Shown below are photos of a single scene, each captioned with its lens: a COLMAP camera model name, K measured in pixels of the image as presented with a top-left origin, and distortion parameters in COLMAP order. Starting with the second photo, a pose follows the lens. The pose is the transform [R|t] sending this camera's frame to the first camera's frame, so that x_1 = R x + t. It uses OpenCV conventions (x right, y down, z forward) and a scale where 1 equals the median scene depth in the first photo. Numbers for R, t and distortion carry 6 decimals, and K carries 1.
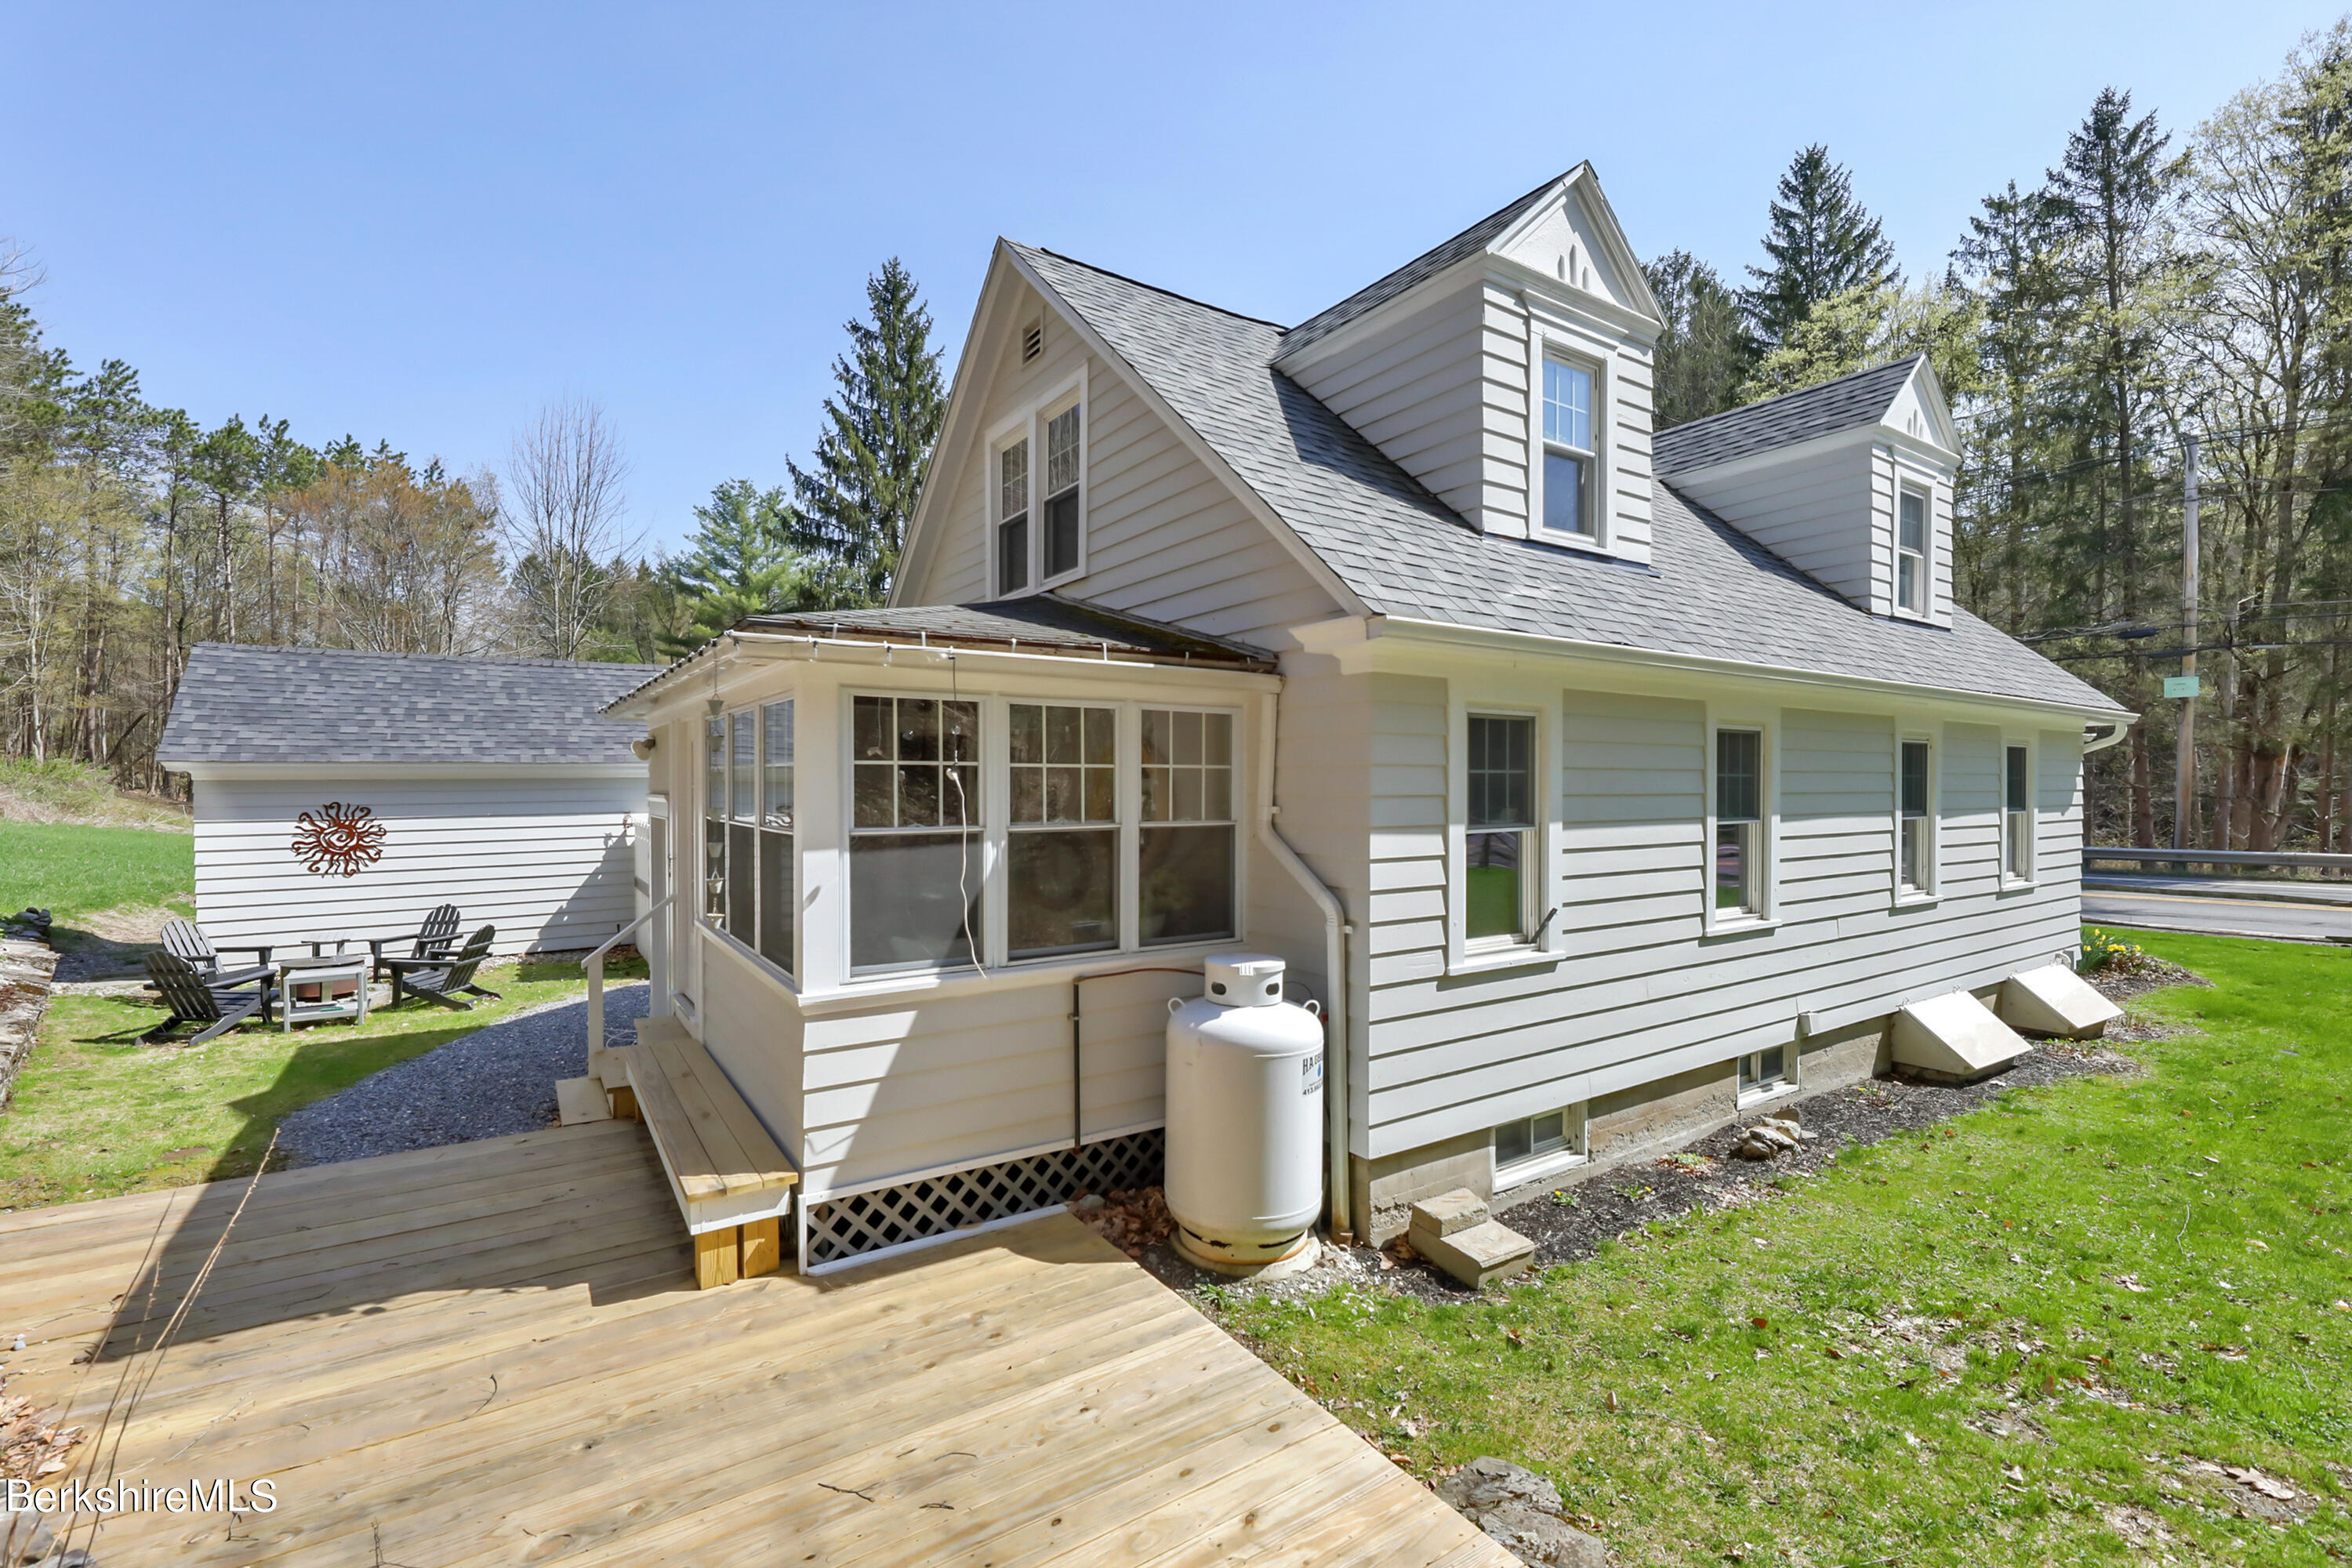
lens RADIAL K [[1009.9, 0, 1162.1], [0, 1009.9, 789.5], [0, 0, 1]] dist [0.000730, -0.001123]
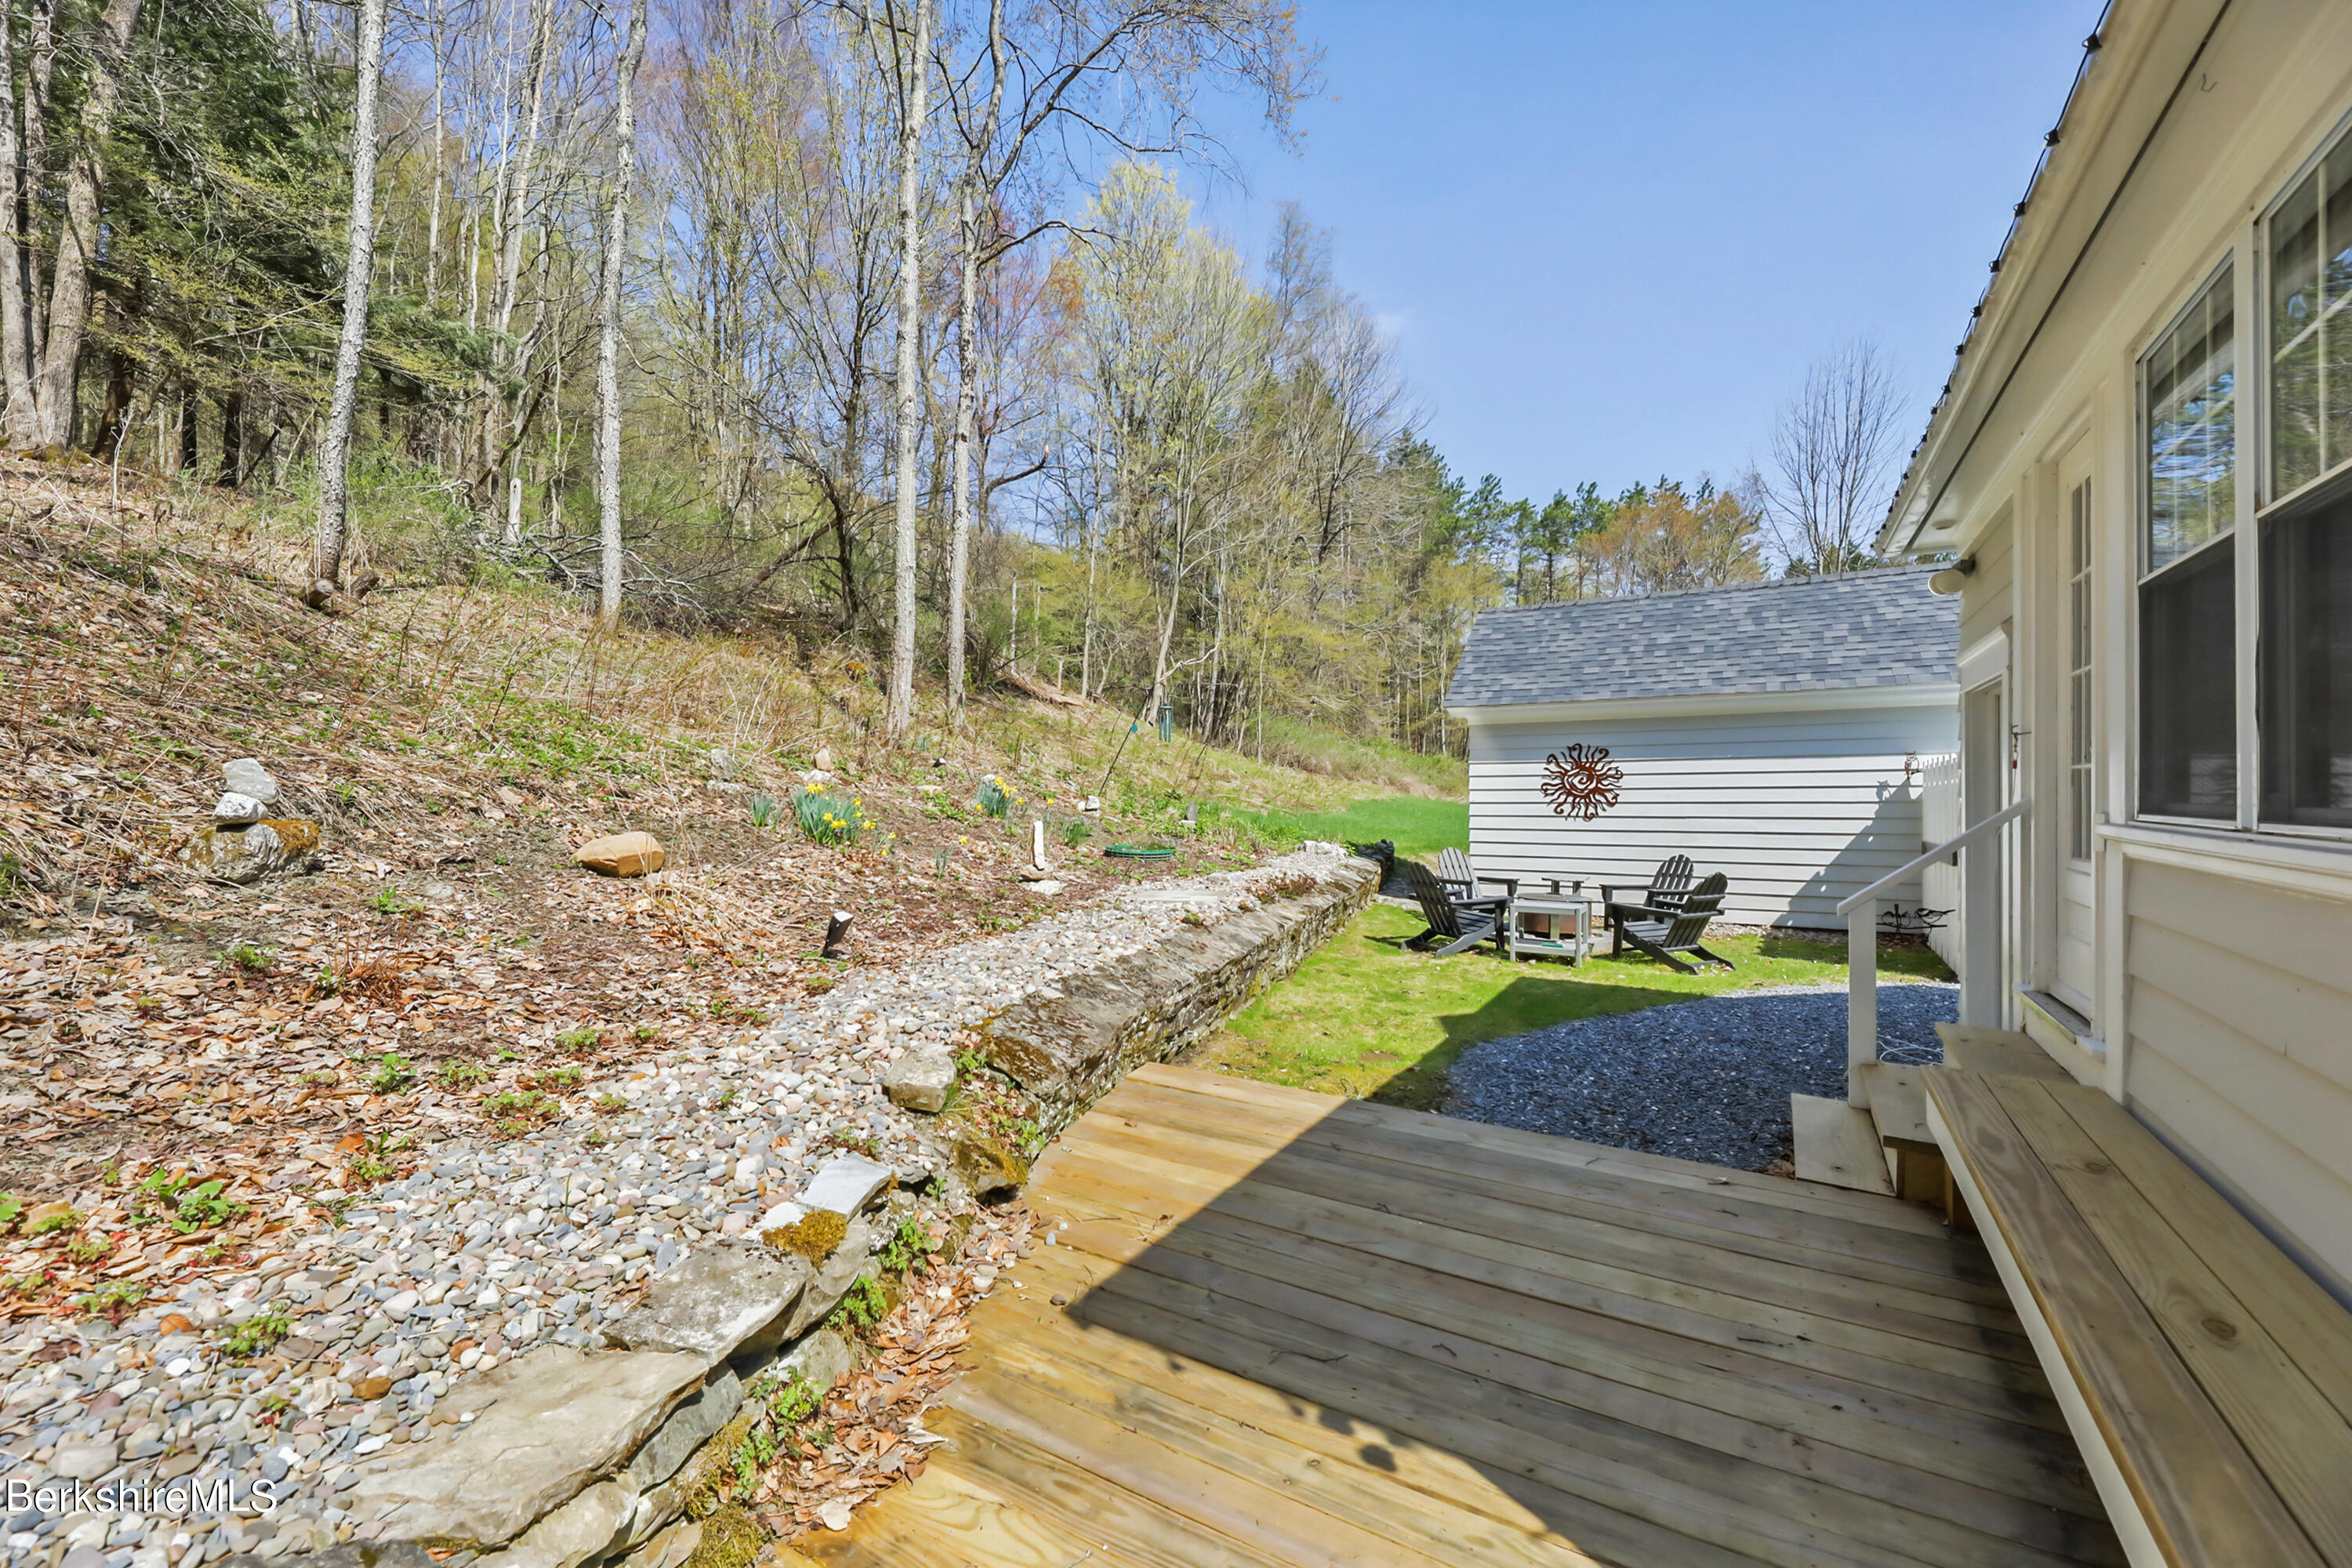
lens RADIAL K [[966.7, 0, 1160.6], [0, 966.7, 797.2], [0, 0, 1]] dist [0.002908, -0.002561]
pose [[0.417092, 0.004400, -0.908854, -0.152319], [-0.008338, 0.999965, 0.001015, 0.074847], [0.908826, 0.007154, 0.417114, 0.272335]]
